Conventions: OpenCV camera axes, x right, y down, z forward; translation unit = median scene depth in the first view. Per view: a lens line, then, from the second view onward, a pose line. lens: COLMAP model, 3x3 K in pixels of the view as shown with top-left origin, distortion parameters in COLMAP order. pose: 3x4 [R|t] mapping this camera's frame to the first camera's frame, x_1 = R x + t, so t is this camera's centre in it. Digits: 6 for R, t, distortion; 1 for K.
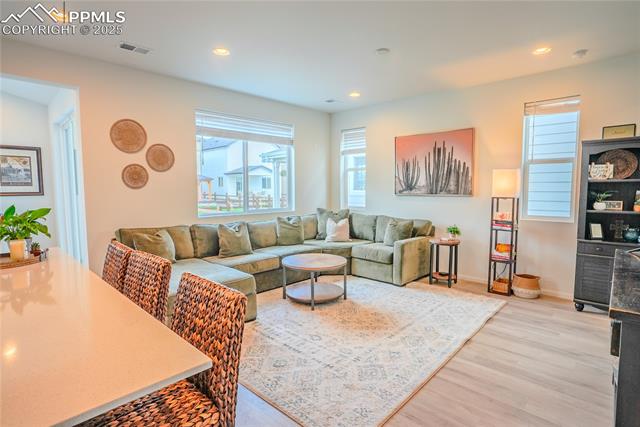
lens RADIAL K [[327.3, 0, 318.1], [0, 327.3, 212.2], [0, 0, 1]] dist [-0.019434, 0.002006]
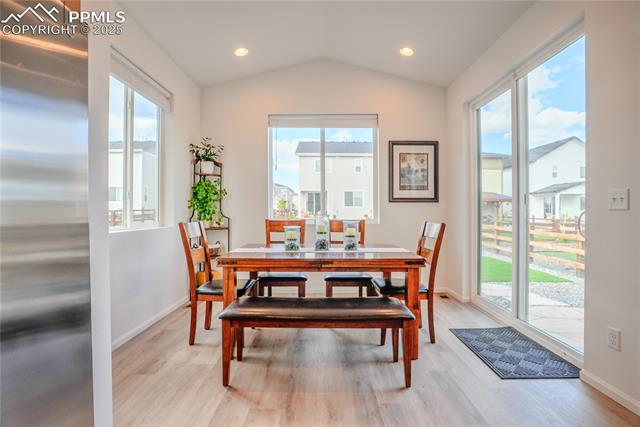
lens RADIAL K [[315.0, 0, 320.3], [0, 315.0, 210.9], [0, 0, 1]] dist [-0.035662, 0.000706]
pose [[0.677964, 0.005760, -0.735072, -0.705661], [-0.060764, 0.996986, -0.048231, 0.030536], [0.732579, 0.077364, 0.676271, 0.415033]]
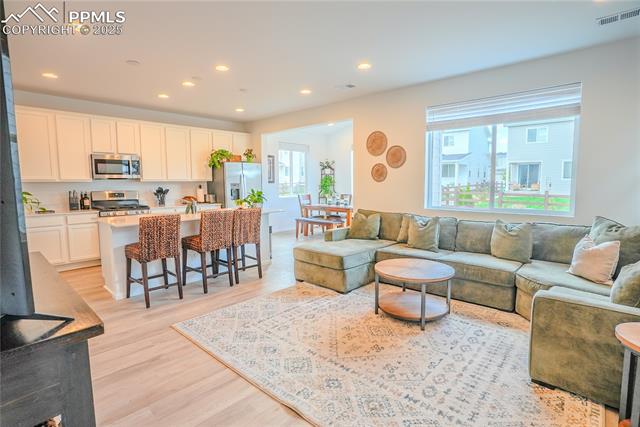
lens RADIAL K [[315.0, 0, 318.3], [0, 315.0, 213.9], [0, 0, 1]] dist [-0.035662, 0.000706]
pose [[0.027185, 0.100361, -0.994580, 0.741658], [-0.073079, 0.992485, 0.098152, -0.049042], [0.996956, 0.070015, 0.034315, 0.704446]]
